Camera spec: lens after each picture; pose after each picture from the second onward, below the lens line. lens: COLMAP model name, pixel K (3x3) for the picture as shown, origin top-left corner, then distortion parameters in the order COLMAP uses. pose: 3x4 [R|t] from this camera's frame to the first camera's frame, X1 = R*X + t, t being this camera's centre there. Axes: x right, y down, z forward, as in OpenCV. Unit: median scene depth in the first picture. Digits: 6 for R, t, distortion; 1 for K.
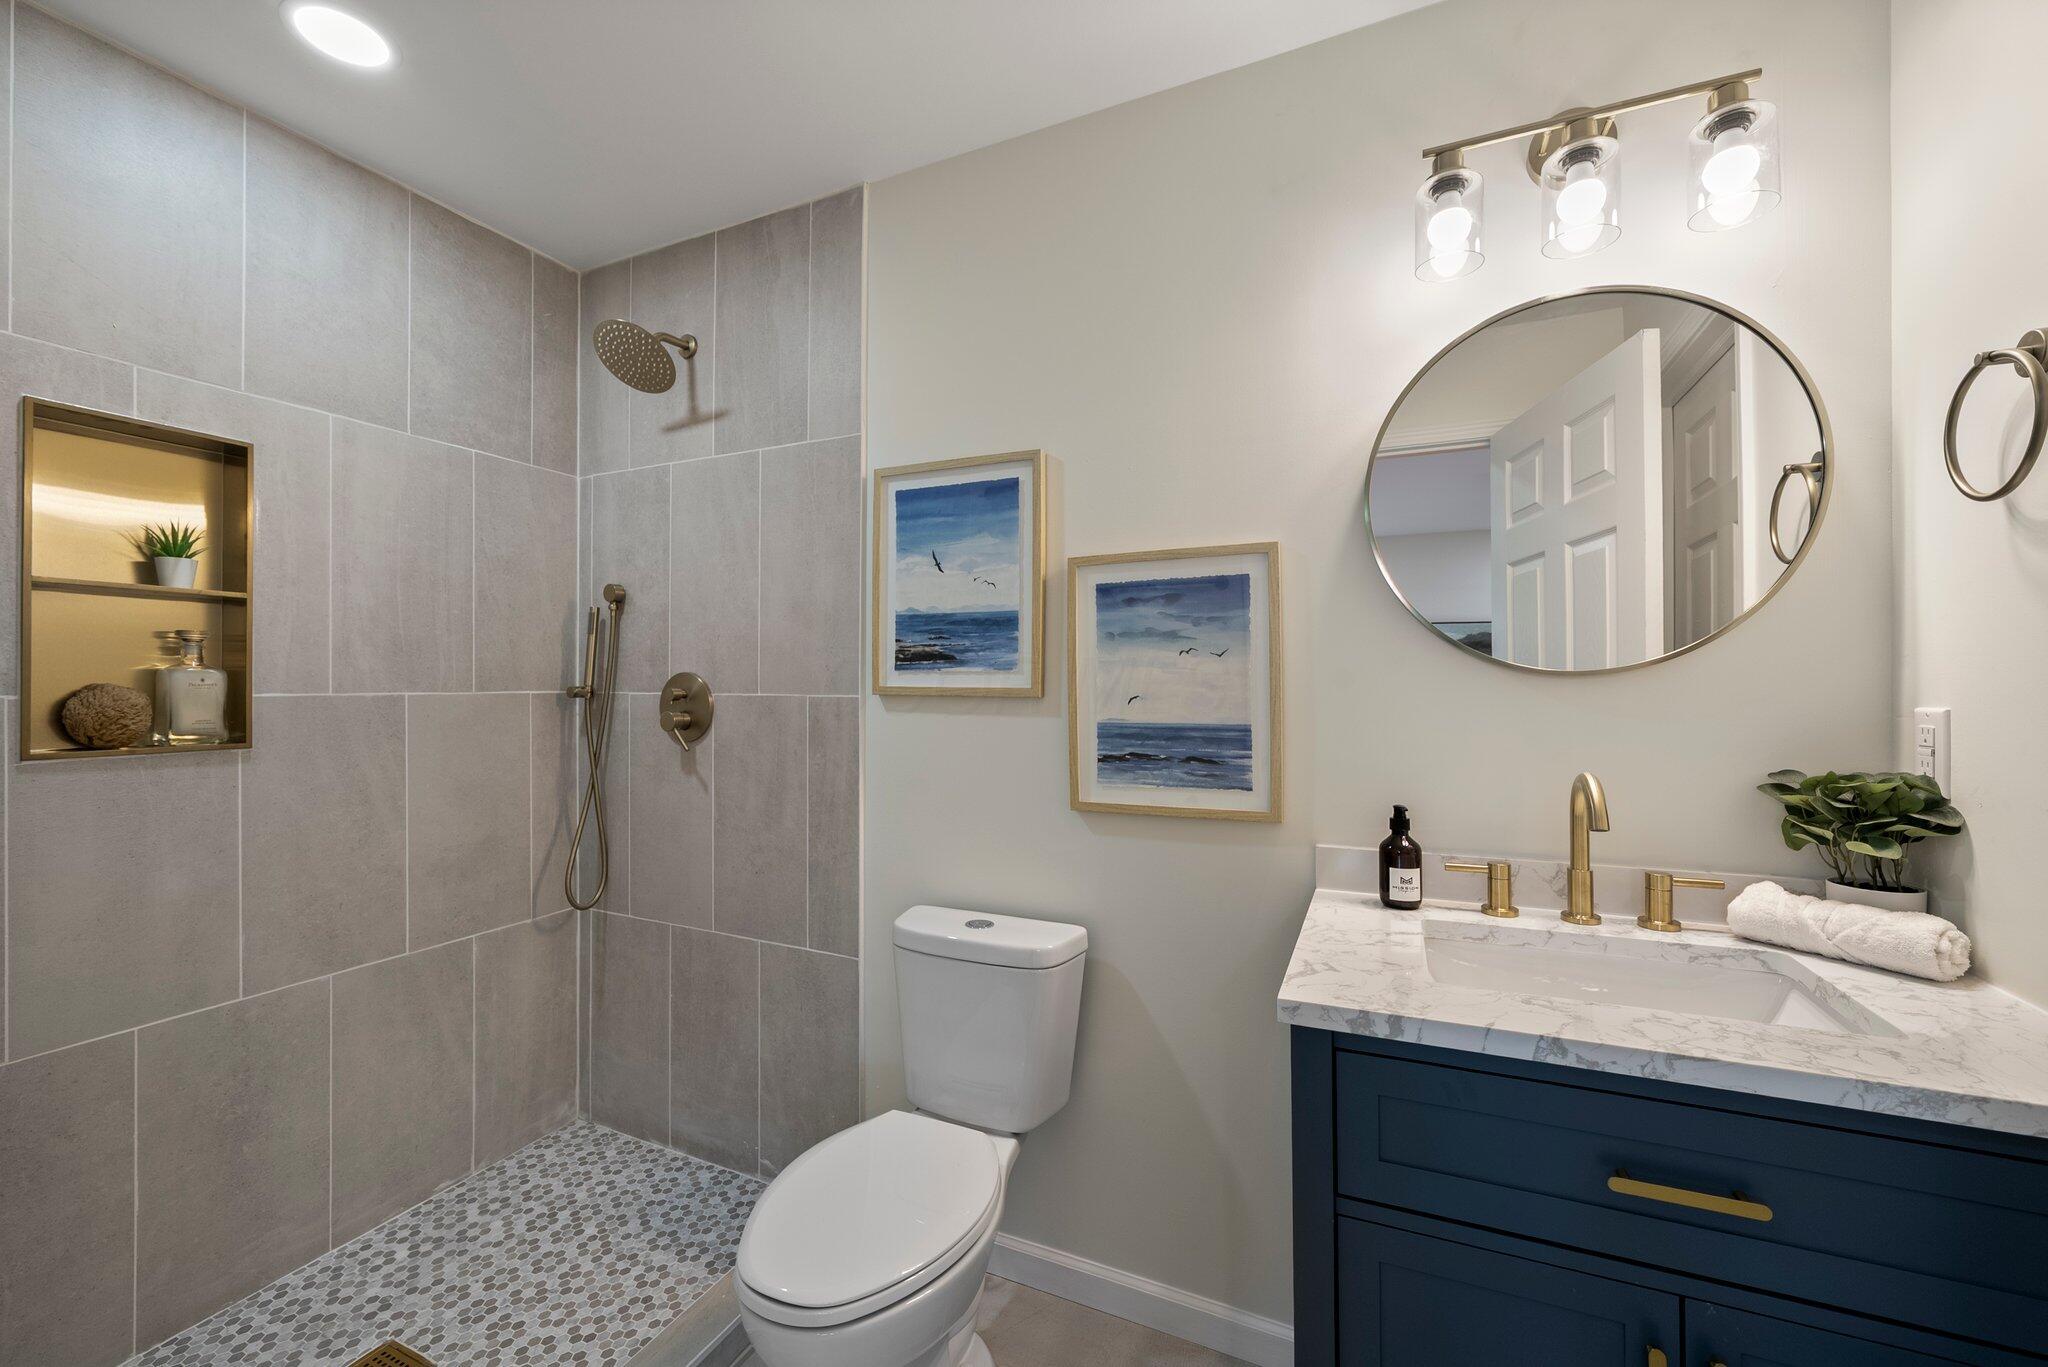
lens RADIAL K [[821.1, 0, 1011.3], [0, 821.1, 681.3], [0, 0, 1]] dist [-0.001598, 0.000016]
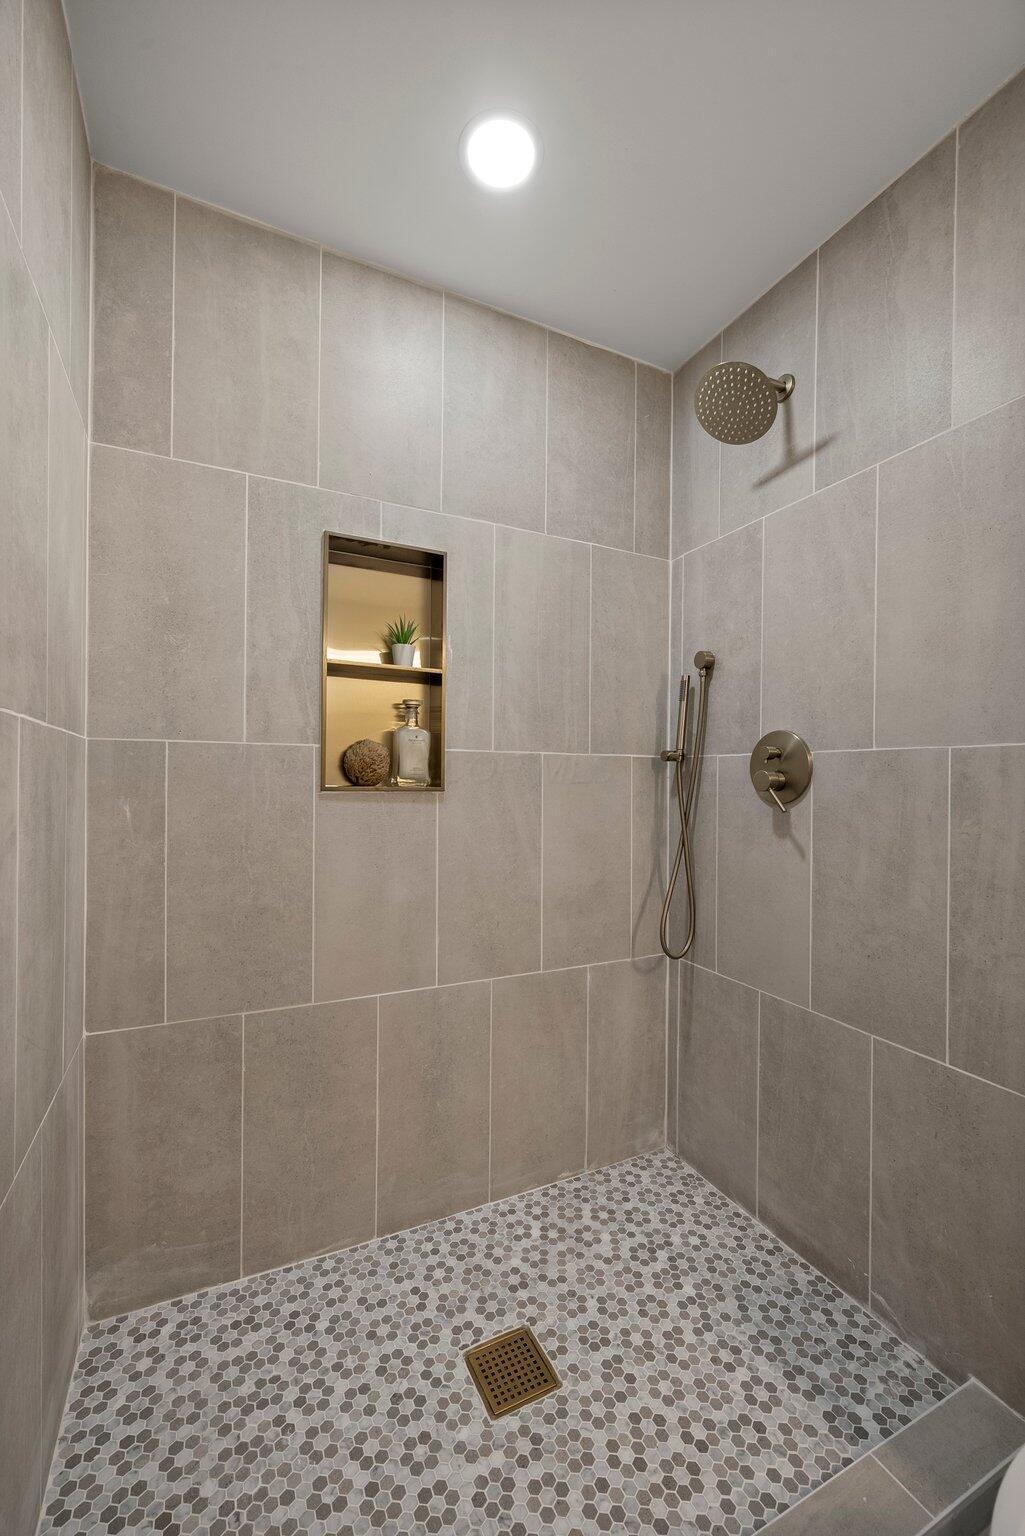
lens RADIAL K [[613.7, 0, 509.2], [0, 613.7, 779.7], [0, 0, 1]] dist [-0.001709, 0.000184]
pose [[0.774468, 0.004653, -0.632596, -0.208081], [-0.007187, 0.999973, -0.001444, 0.054419], [0.632572, 0.005665, 0.774481, 0.276027]]
